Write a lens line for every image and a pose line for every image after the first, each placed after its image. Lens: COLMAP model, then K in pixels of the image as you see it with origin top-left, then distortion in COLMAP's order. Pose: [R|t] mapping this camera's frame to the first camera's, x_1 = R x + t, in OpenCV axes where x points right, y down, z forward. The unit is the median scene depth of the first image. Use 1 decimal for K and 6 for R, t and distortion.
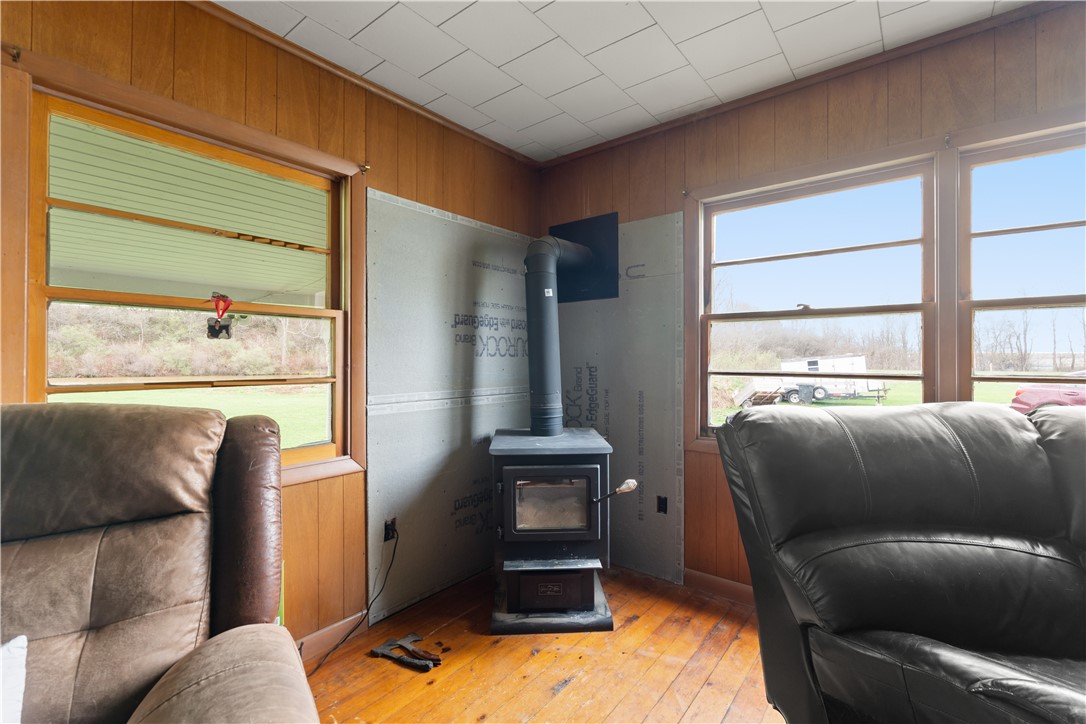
lens RADIAL K [[483.0, 0, 541.5], [0, 483.0, 356.8], [0, 0, 1]] dist [0.000952, 0.000765]
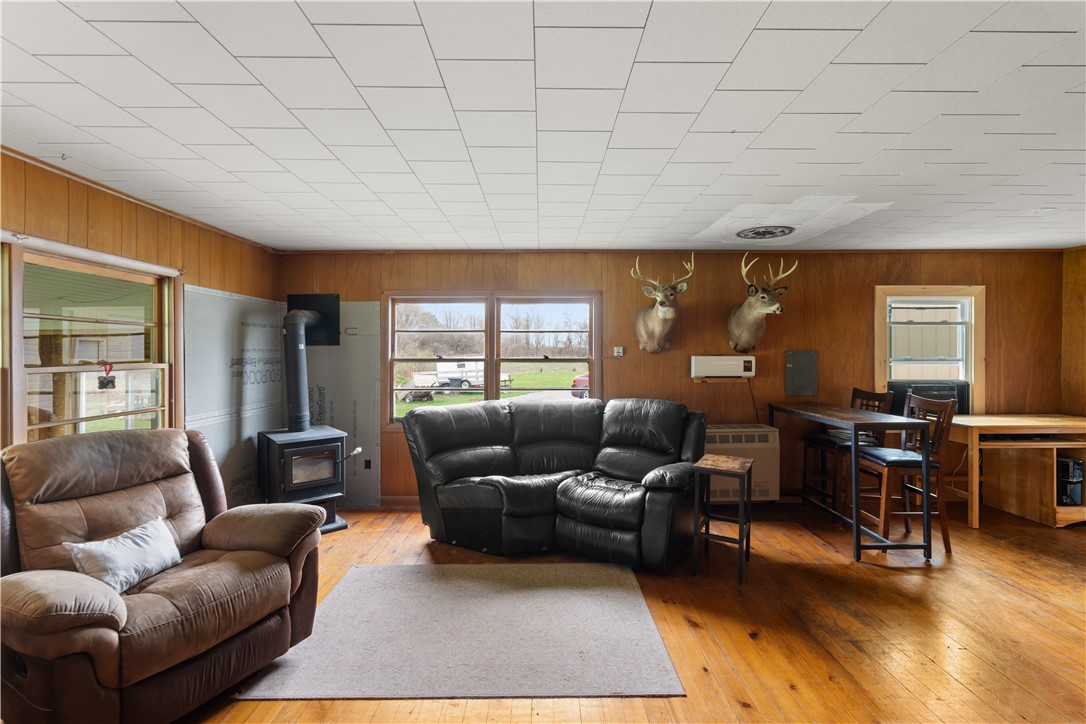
lens RADIAL K [[483.0, 0, 544.8], [0, 483.0, 356.2], [0, 0, 1]] dist [0.000952, 0.000765]
pose [[0.777680, -0.003277, 0.628652, -0.417346], [-0.003168, 0.999953, 0.009132, -0.127647], [-0.628653, -0.009093, 0.777633, -0.914022]]
